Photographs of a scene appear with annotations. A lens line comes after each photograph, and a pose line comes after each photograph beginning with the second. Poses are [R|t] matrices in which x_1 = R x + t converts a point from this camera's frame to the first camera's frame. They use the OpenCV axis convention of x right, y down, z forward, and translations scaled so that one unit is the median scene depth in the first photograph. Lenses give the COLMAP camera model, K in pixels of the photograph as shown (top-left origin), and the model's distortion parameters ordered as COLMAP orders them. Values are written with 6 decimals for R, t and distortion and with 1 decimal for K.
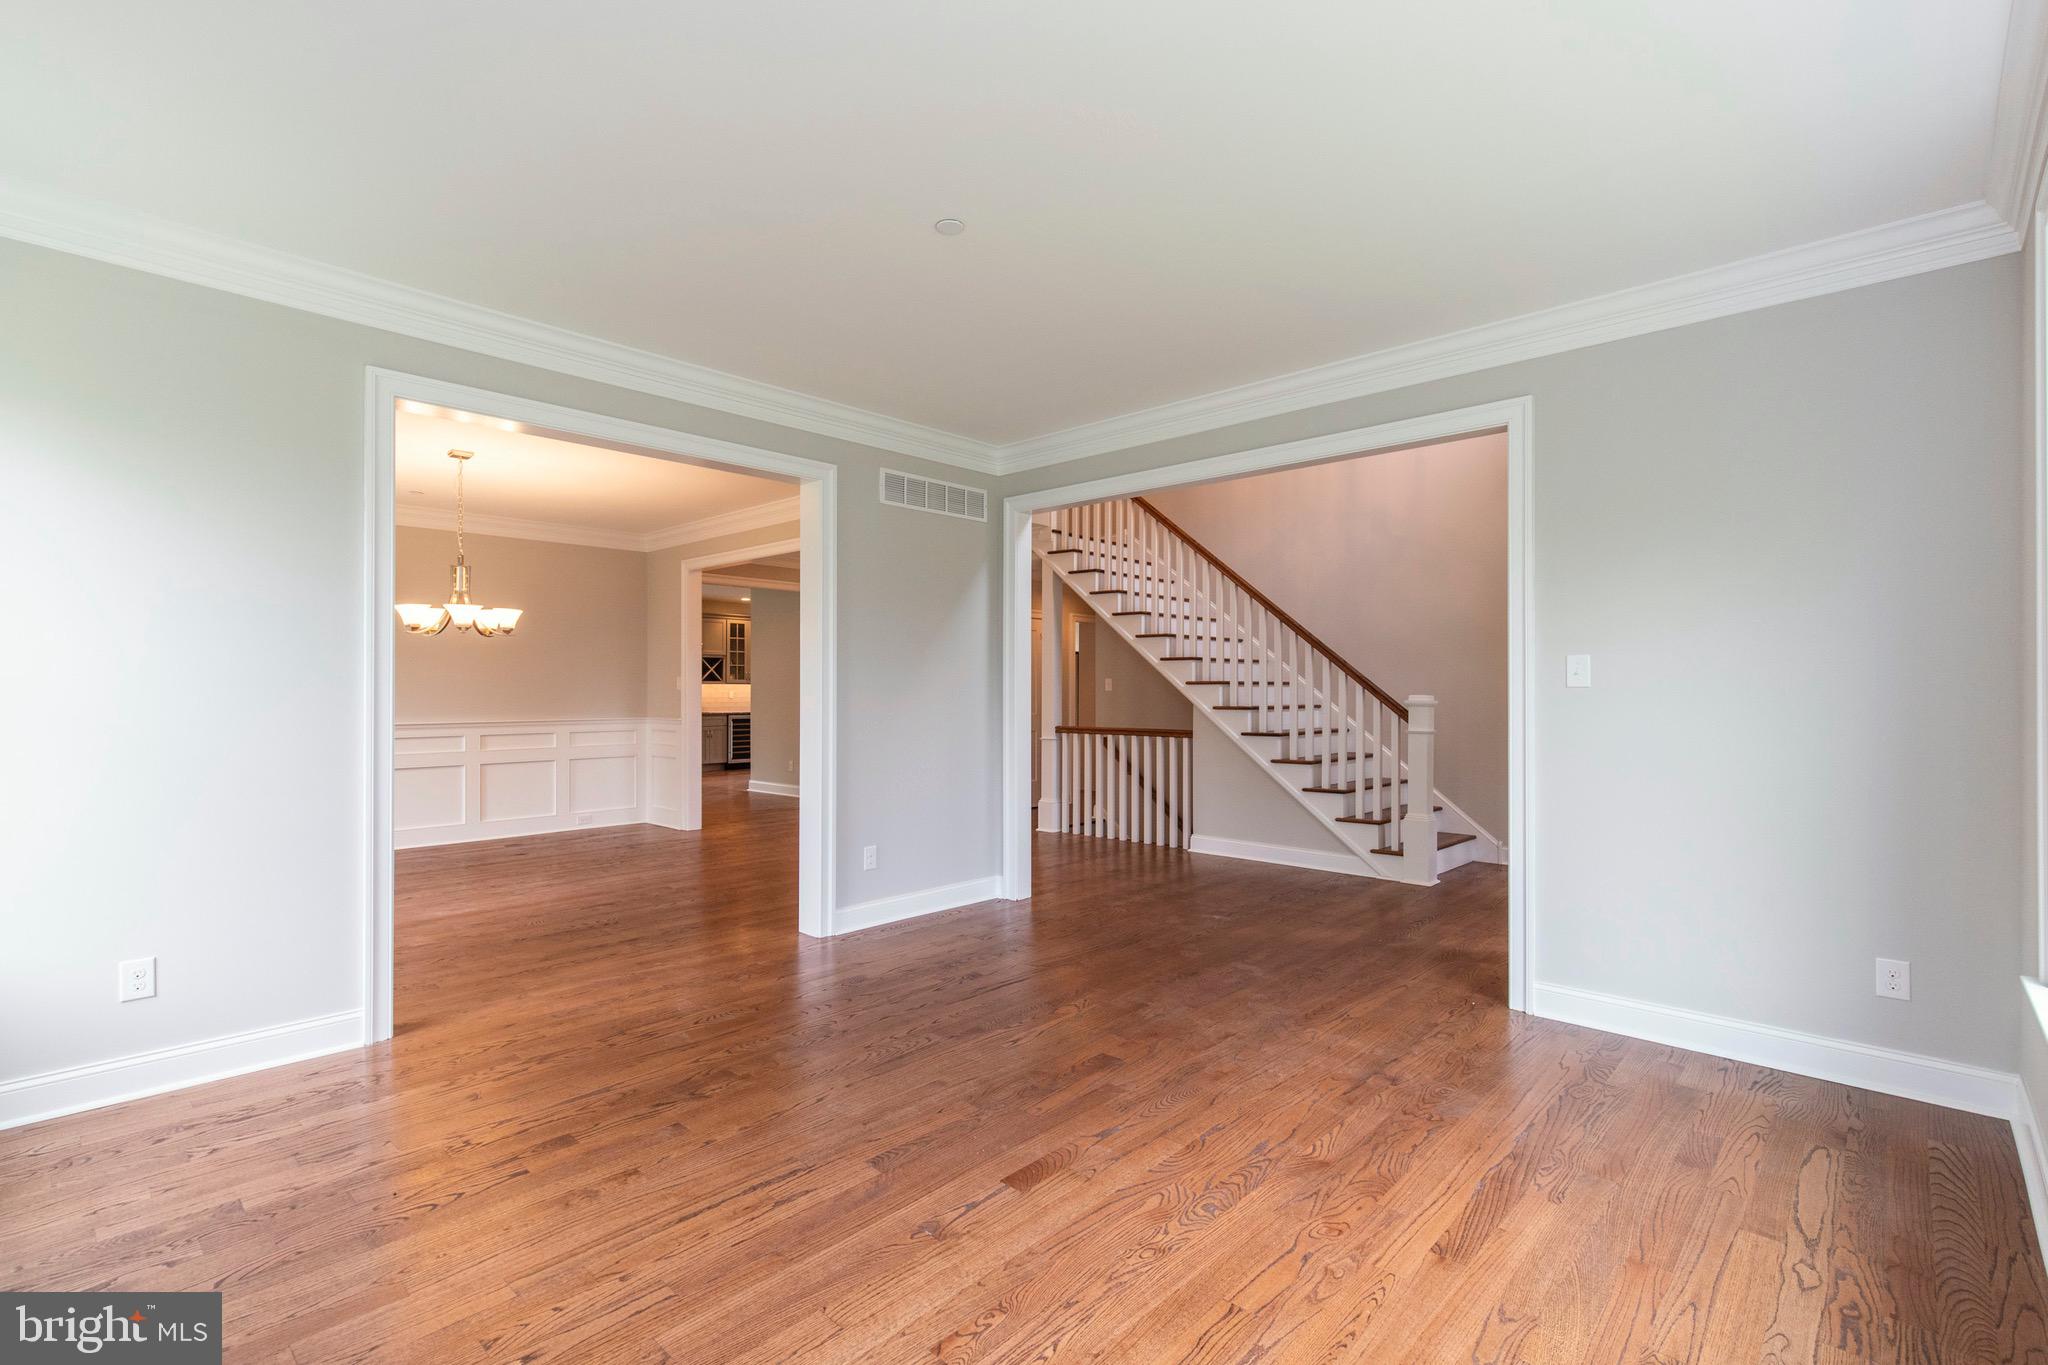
lens RADIAL K [[922.7, 0, 1028.1], [0, 922.7, 687.8], [0, 0, 1]] dist [-0.001045, -0.000328]
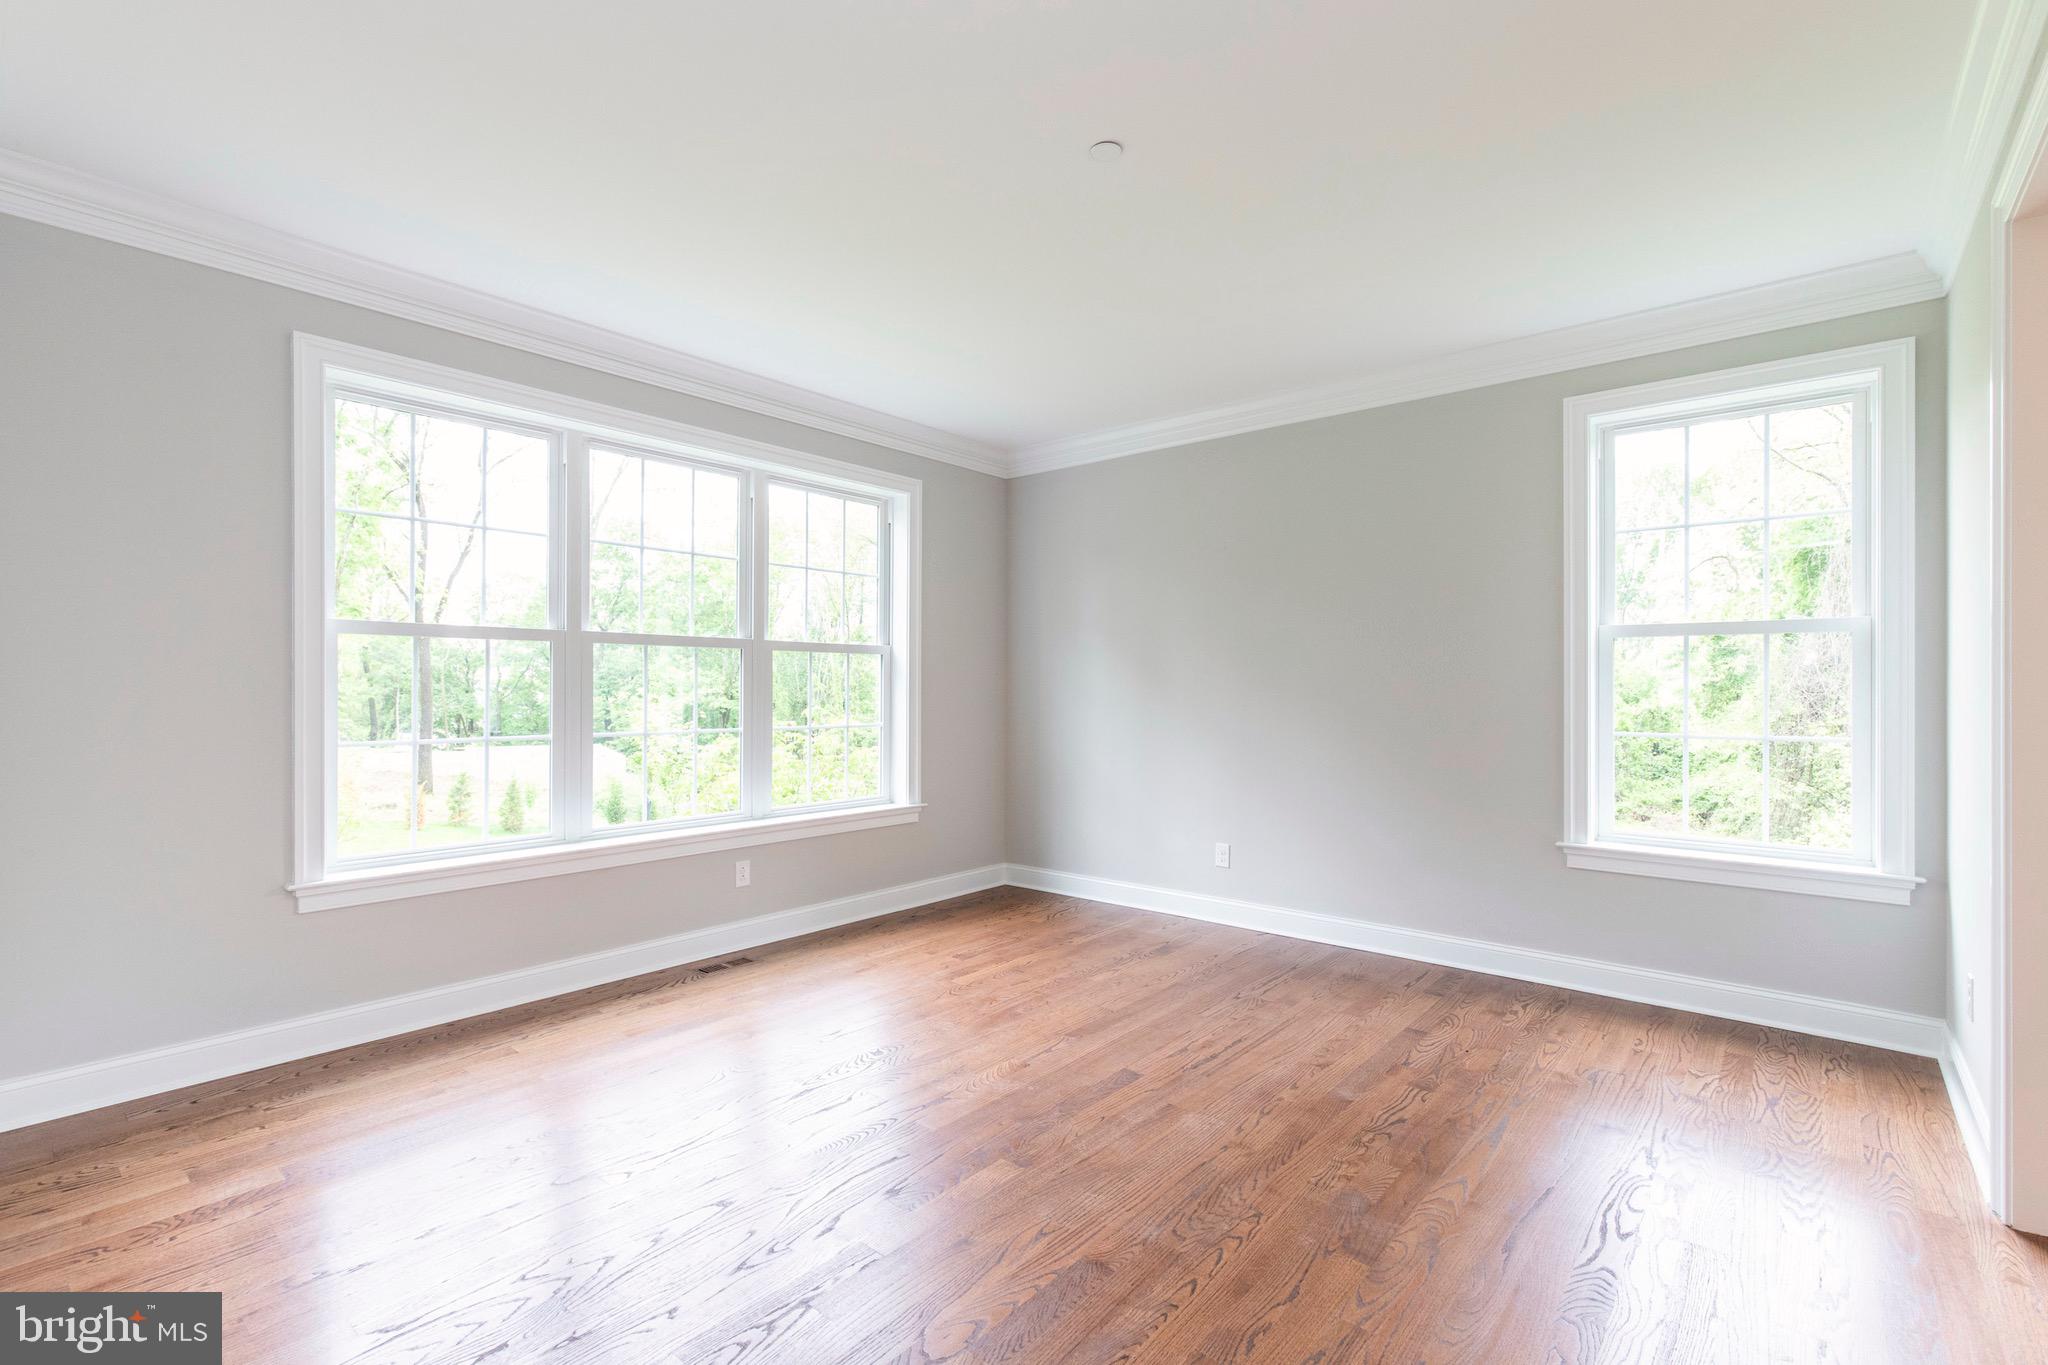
lens RADIAL K [[922.7, 0, 1028.1], [0, 922.7, 687.8], [0, 0, 1]] dist [-0.001045, -0.000328]
pose [[-0.998707, -0.005941, -0.050493, 0.041680], [-0.005874, 0.999982, -0.001465, 0.008384], [0.050501, -0.001167, -0.998723, 2.297424]]
